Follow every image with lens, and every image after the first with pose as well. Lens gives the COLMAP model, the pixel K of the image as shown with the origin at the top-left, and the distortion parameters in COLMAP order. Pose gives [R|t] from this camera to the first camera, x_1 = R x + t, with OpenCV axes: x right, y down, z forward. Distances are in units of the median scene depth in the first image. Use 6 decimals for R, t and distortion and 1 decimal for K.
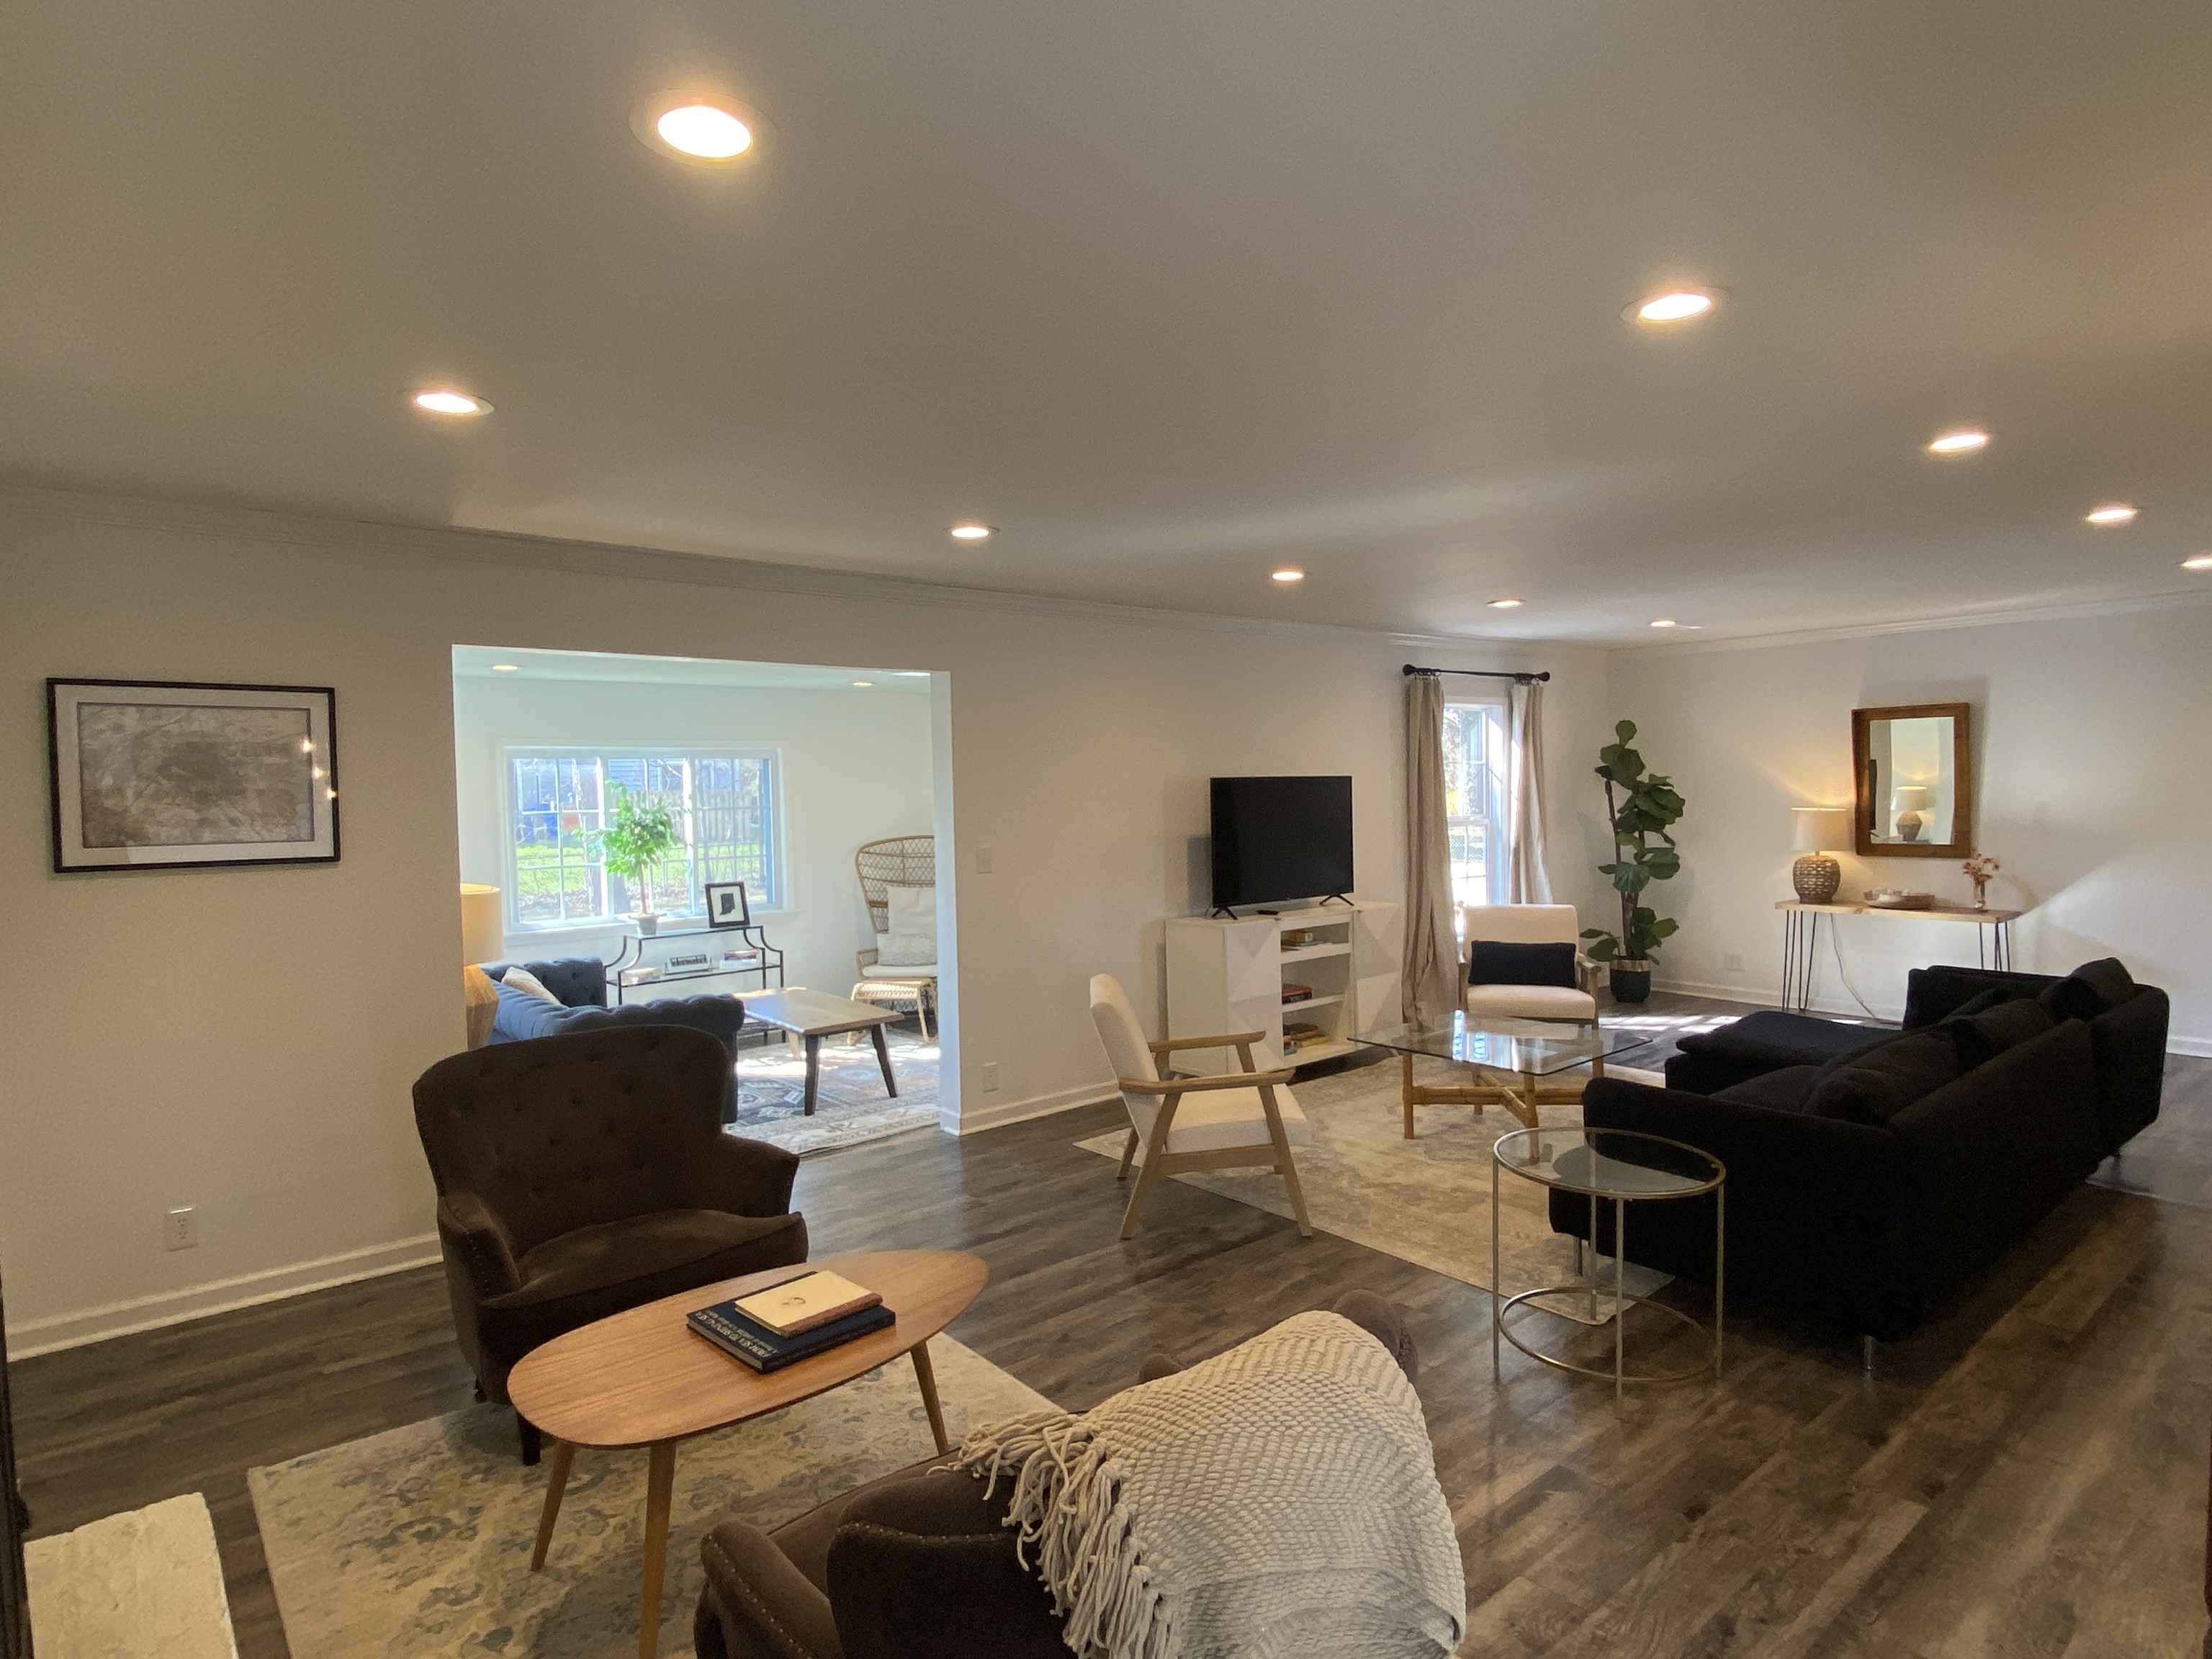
lens RADIAL K [[1234.2, 0, 1170.4], [0, 1234.2, 797.7], [0, 0, 1]] dist [0.017204, -0.000911]
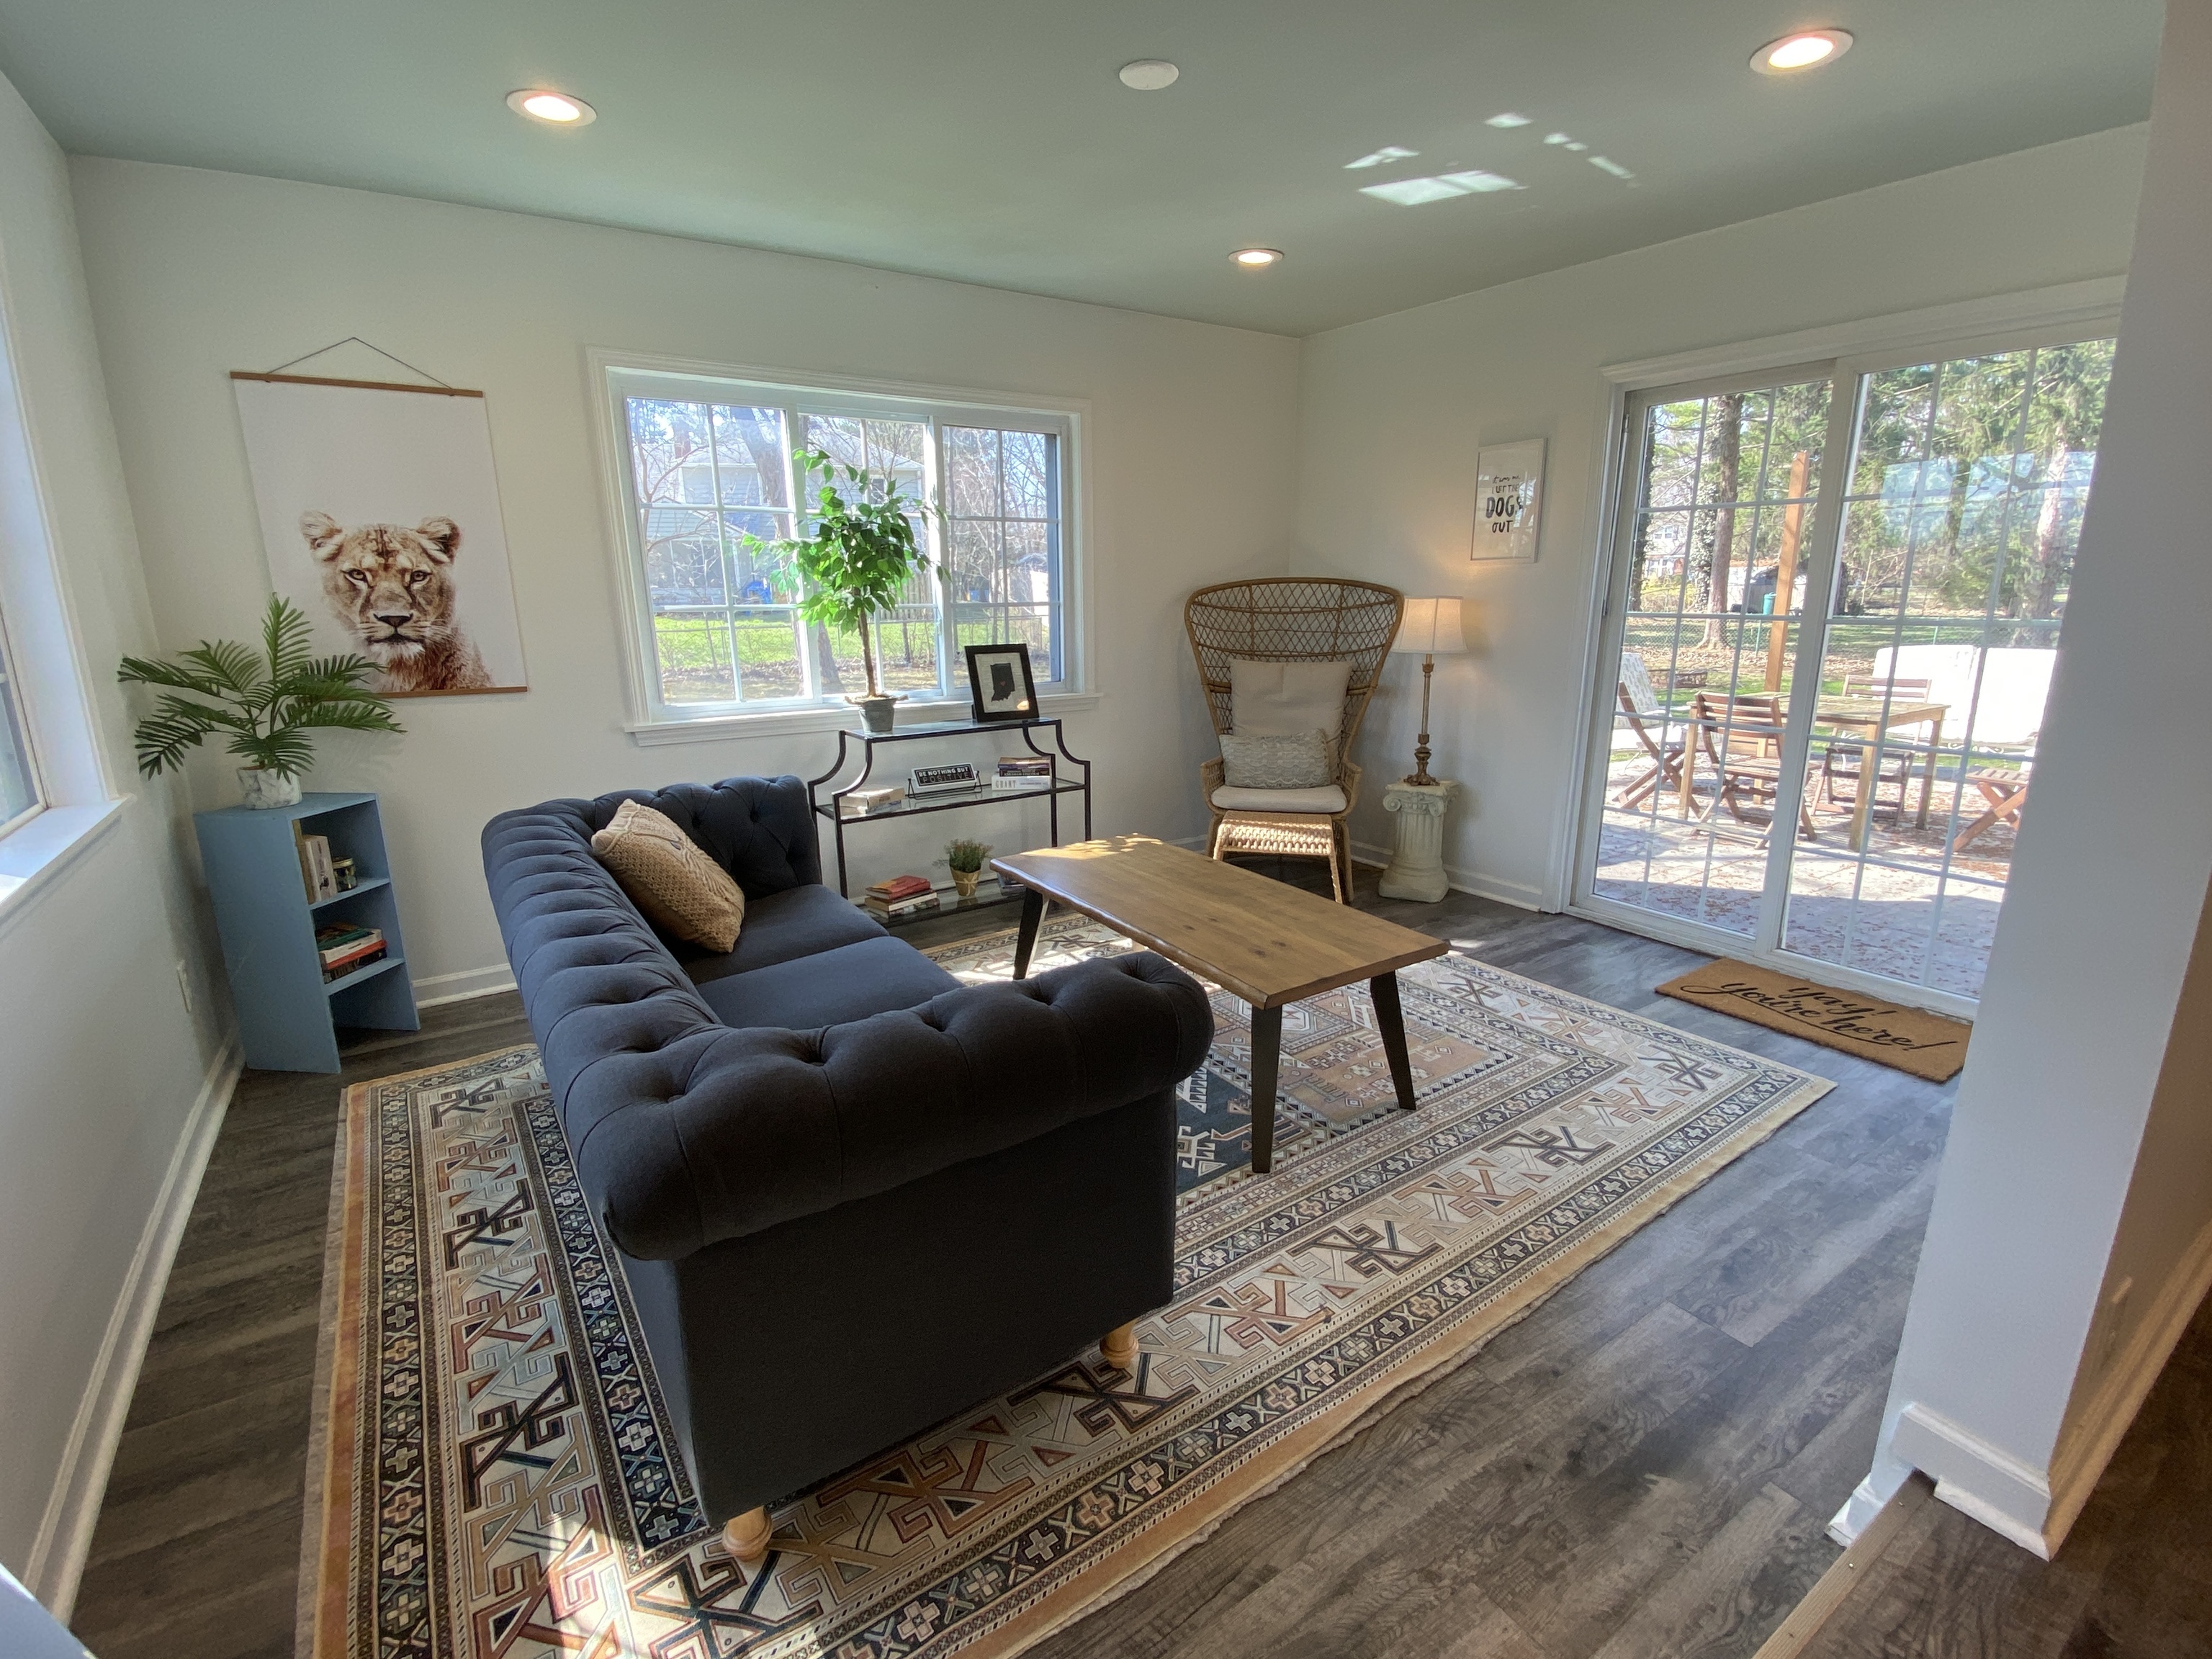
lens RADIAL K [[999.1, 0, 1111.0], [0, 999.1, 828.9], [0, 0, 1]] dist [-0.014278, -0.000660]
pose [[0.989244, 0.045491, -0.139023, -0.247904], [-0.012777, 0.973651, 0.227685, 0.047140], [0.145718, -0.223459, 0.963759, 0.555709]]
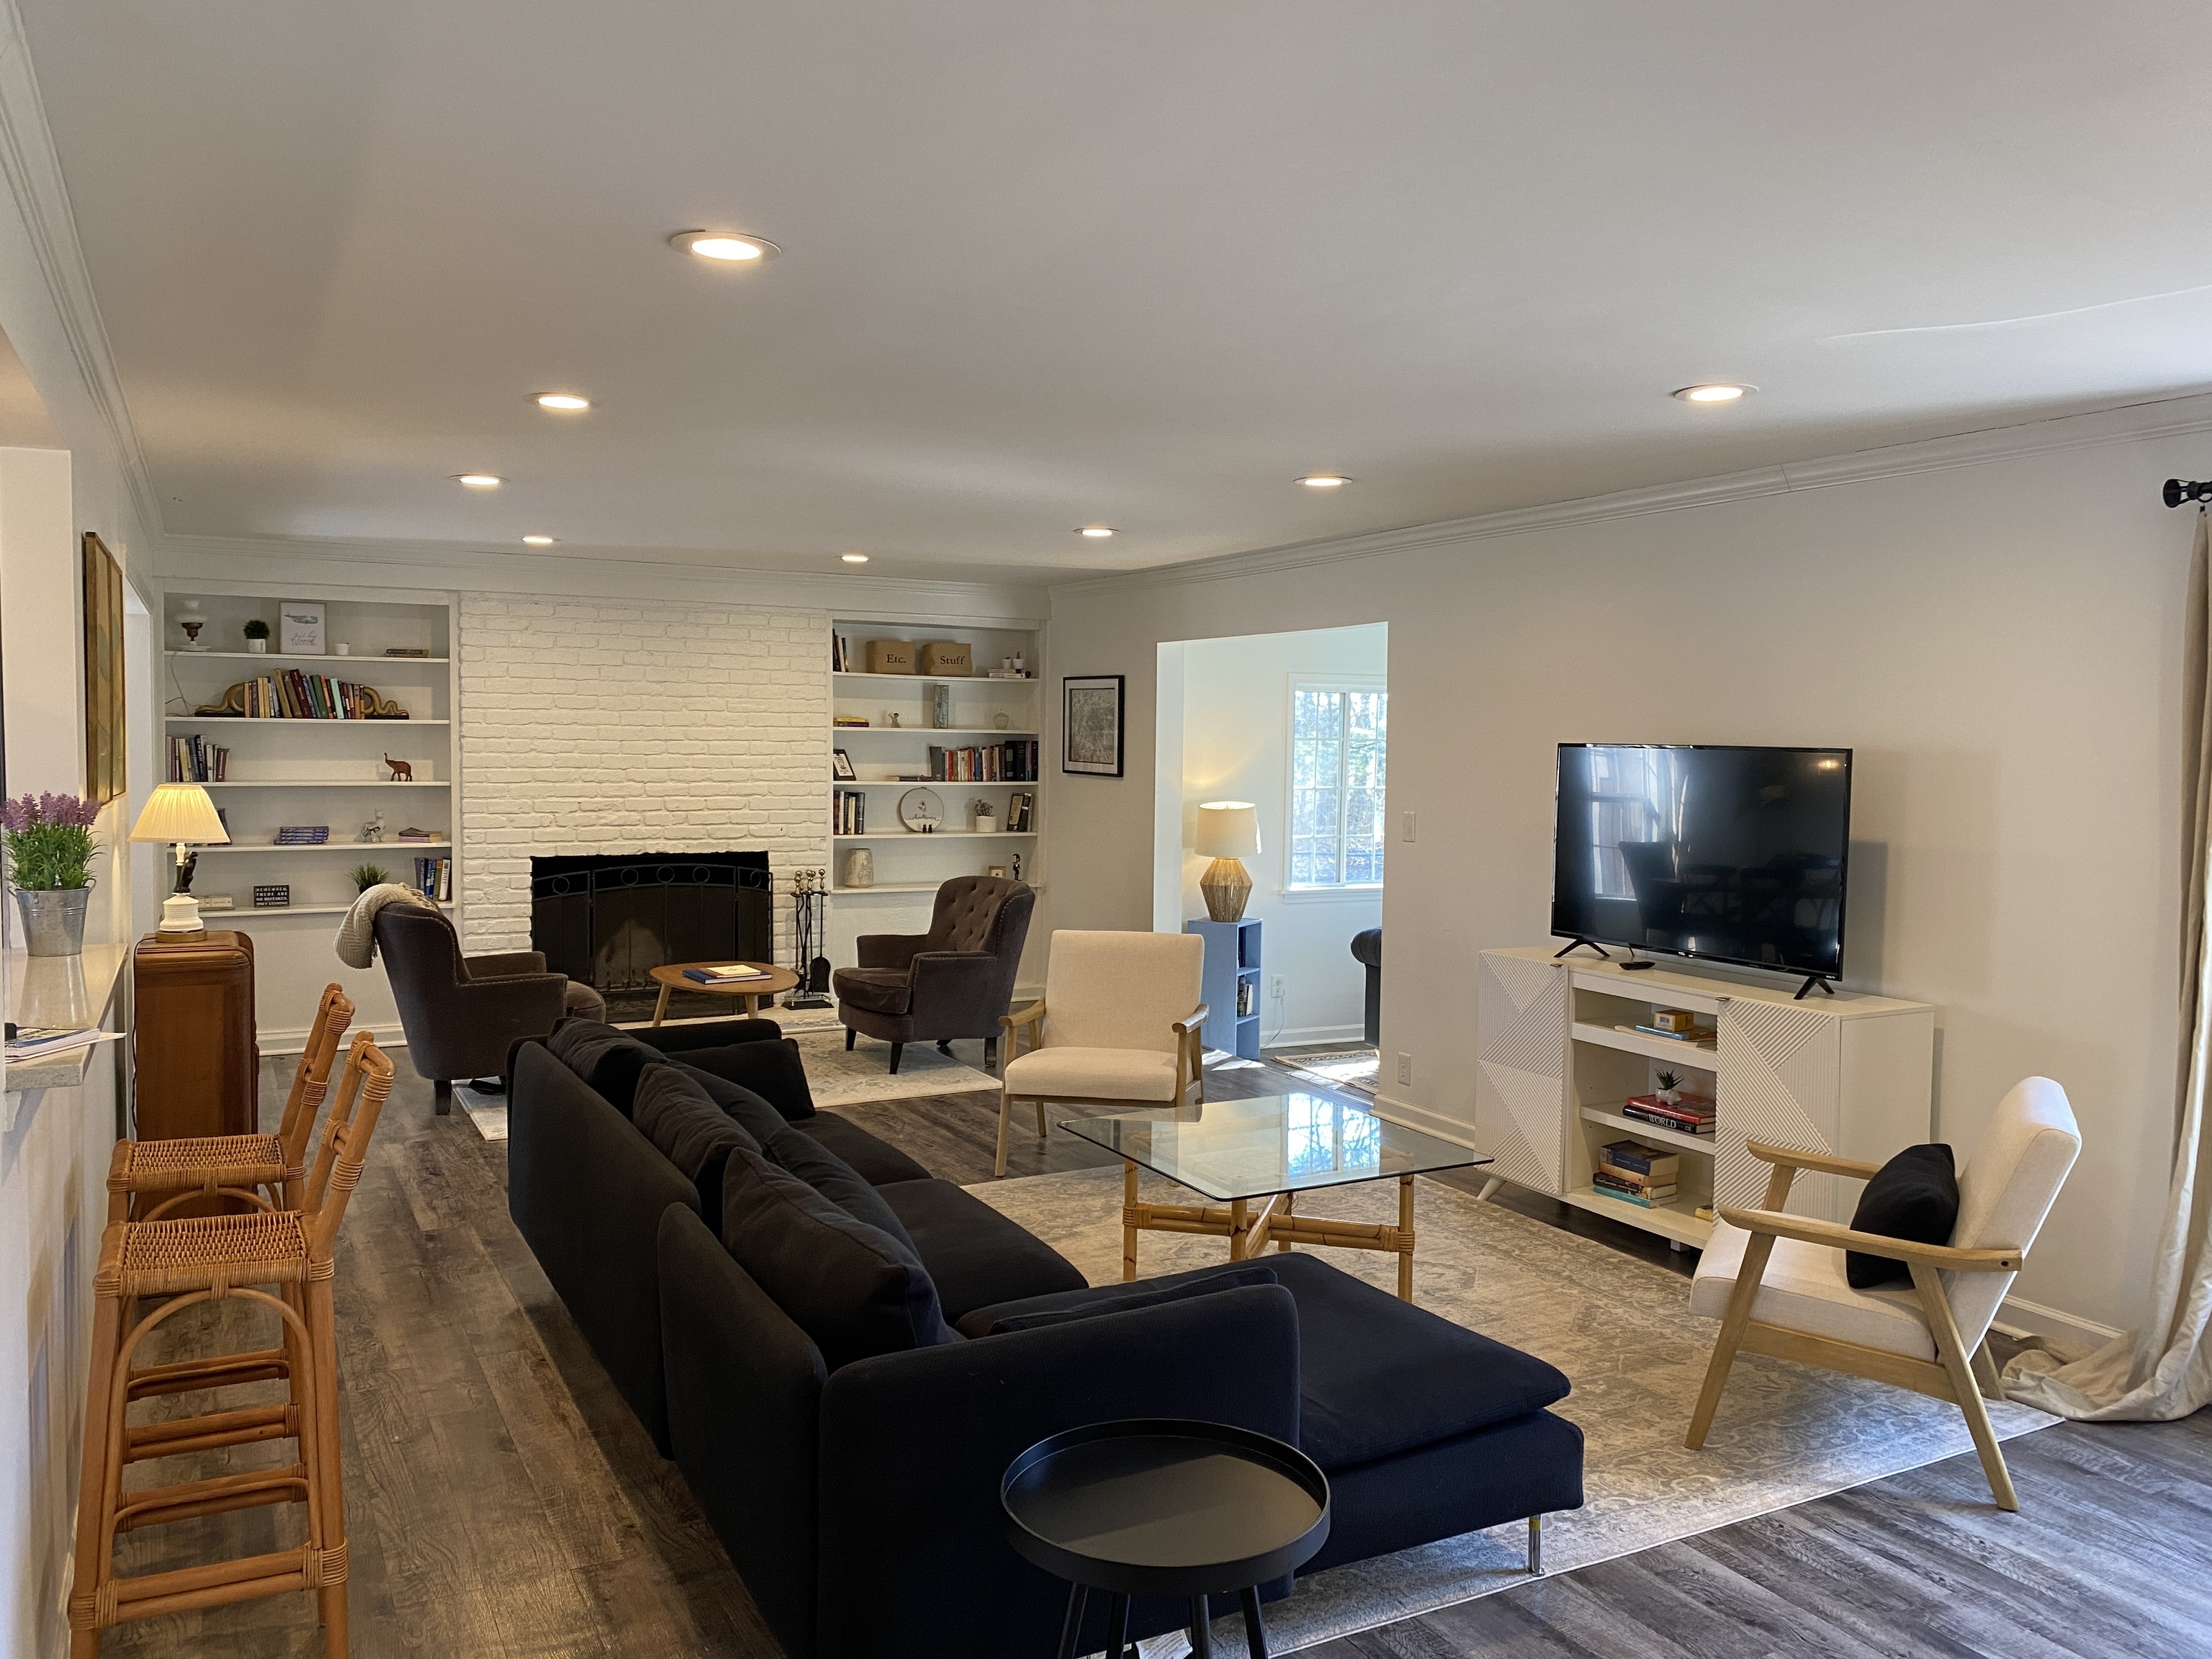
lens RADIAL K [[1718.8, 0, 1106.0], [0, 1718.8, 829.5], [0, 0, 1]] dist [0.008058, 0.000128]
pose [[-0.244740, 0.071932, -0.966917, 0.819746], [-0.025943, 0.996401, 0.080692, -0.033991], [0.969242, 0.044833, -0.241993, 0.787132]]
